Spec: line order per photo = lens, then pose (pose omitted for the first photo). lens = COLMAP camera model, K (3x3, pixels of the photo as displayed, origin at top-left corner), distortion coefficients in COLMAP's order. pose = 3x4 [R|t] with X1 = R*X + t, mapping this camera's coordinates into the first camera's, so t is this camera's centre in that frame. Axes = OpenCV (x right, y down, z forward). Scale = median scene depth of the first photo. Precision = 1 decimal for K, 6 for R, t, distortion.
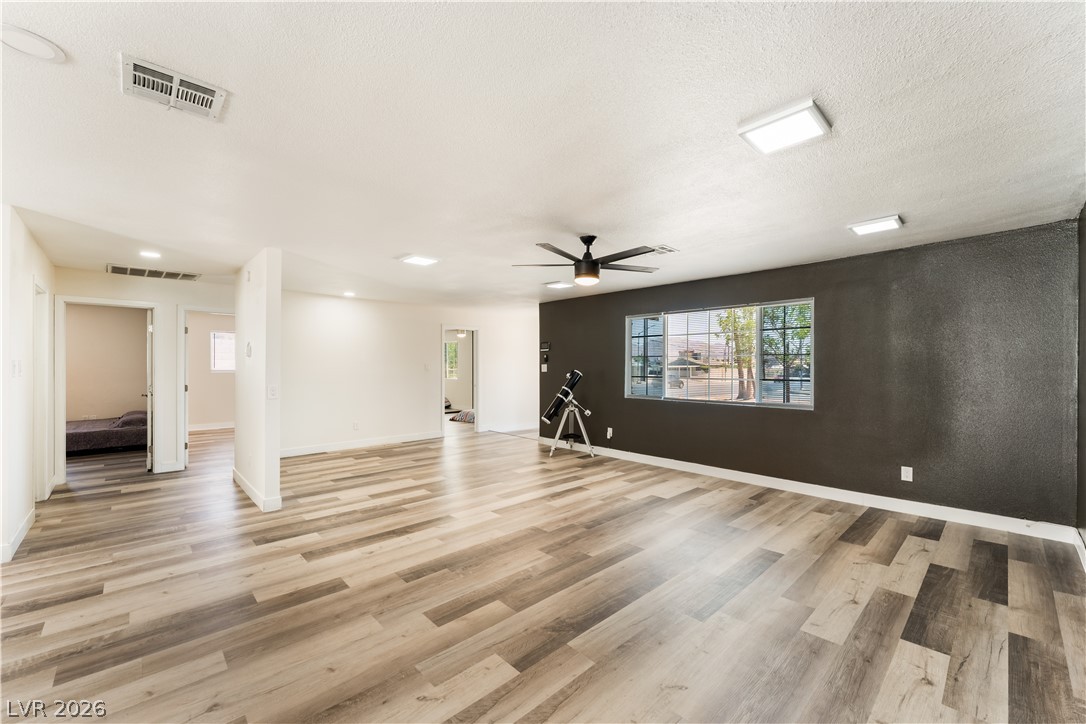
lens RADIAL K [[438.2, 0, 524.3], [0, 438.2, 366.3], [0, 0, 1]] dist [-0.004280, -0.000299]
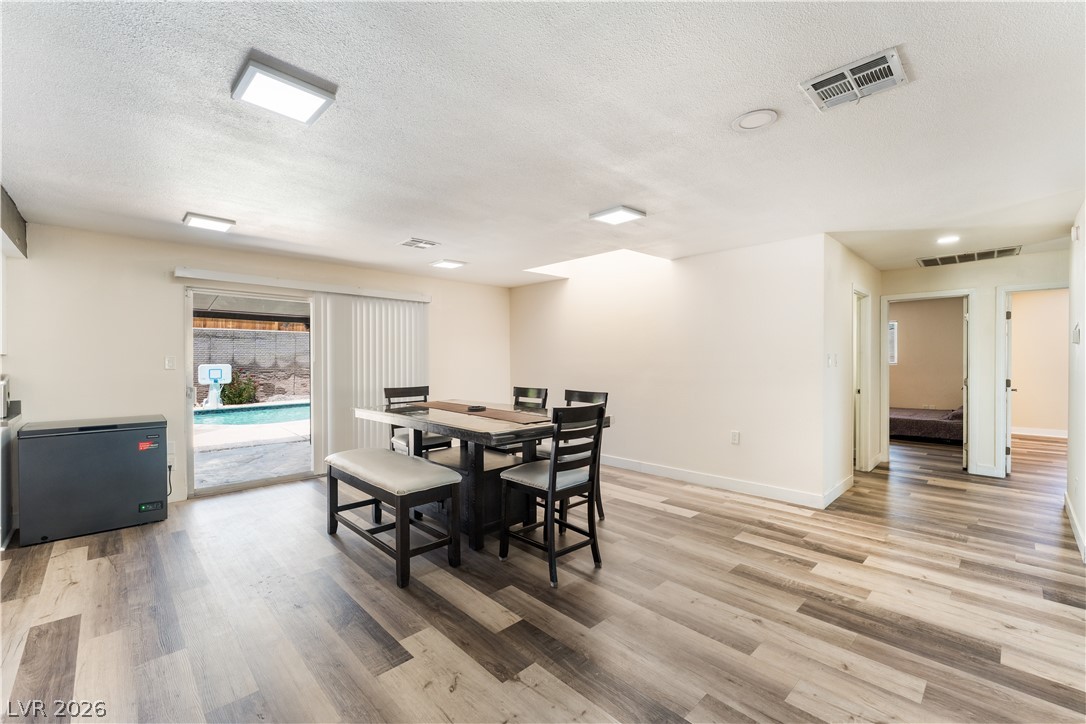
lens RADIAL K [[452.0, 0, 558.0], [0, 452.0, 362.1], [0, 0, 1]] dist [-0.001606, -0.000173]
pose [[0.052224, 0.004668, -0.998624, 0.092566], [0.004013, 0.999980, 0.004884, 0.001583], [0.998627, -0.004262, 0.052204, 0.119967]]
